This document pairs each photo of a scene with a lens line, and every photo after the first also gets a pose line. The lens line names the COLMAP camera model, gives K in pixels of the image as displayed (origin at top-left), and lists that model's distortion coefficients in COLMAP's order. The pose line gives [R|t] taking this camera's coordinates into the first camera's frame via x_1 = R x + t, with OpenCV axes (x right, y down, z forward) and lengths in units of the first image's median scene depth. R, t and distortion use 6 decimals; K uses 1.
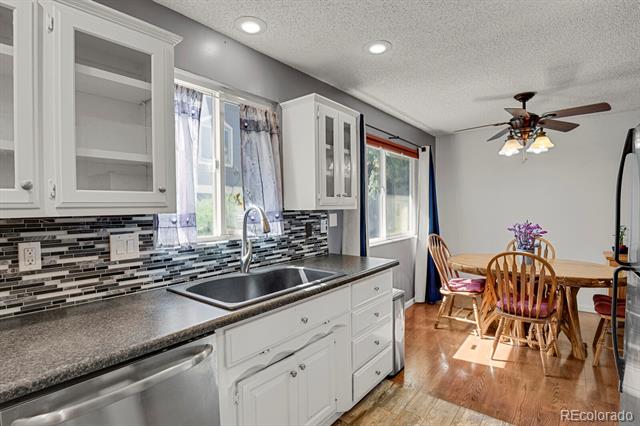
lens RADIAL K [[326.4, 0, 324.5], [0, 326.4, 214.2], [0, 0, 1]] dist [-0.010191, -0.010457]
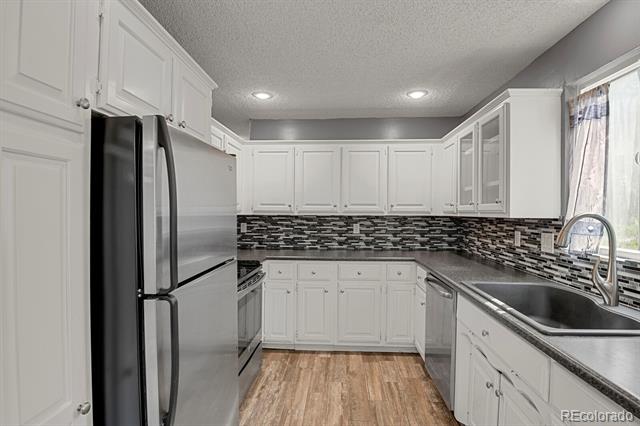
lens RADIAL K [[326.4, 0, 326.7], [0, 326.4, 214.4], [0, 0, 1]] dist [-0.010191, -0.010457]
pose [[-0.819475, 0.016658, -0.572873, 0.759835], [-0.005270, 0.999316, 0.036598, -0.051832], [0.573091, 0.033010, -0.818827, 1.332734]]
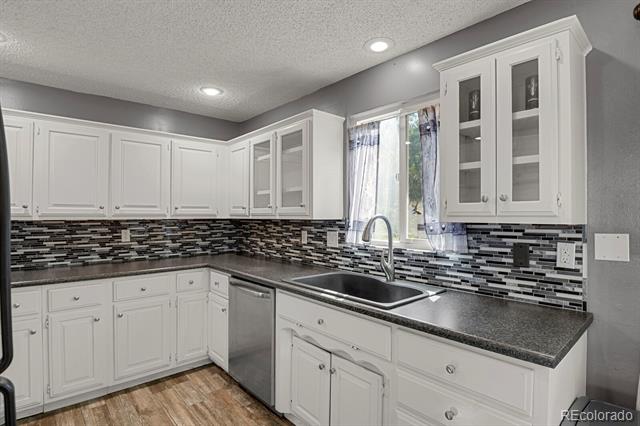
lens RADIAL K [[326.4, 0, 320.8], [0, 326.4, 215.1], [0, 0, 1]] dist [-0.010191, -0.010457]
pose [[-0.181314, 0.015958, -0.983296, 0.882160], [-0.020045, 0.999601, 0.019918, -0.047196], [0.983221, 0.023321, -0.180922, 1.054098]]
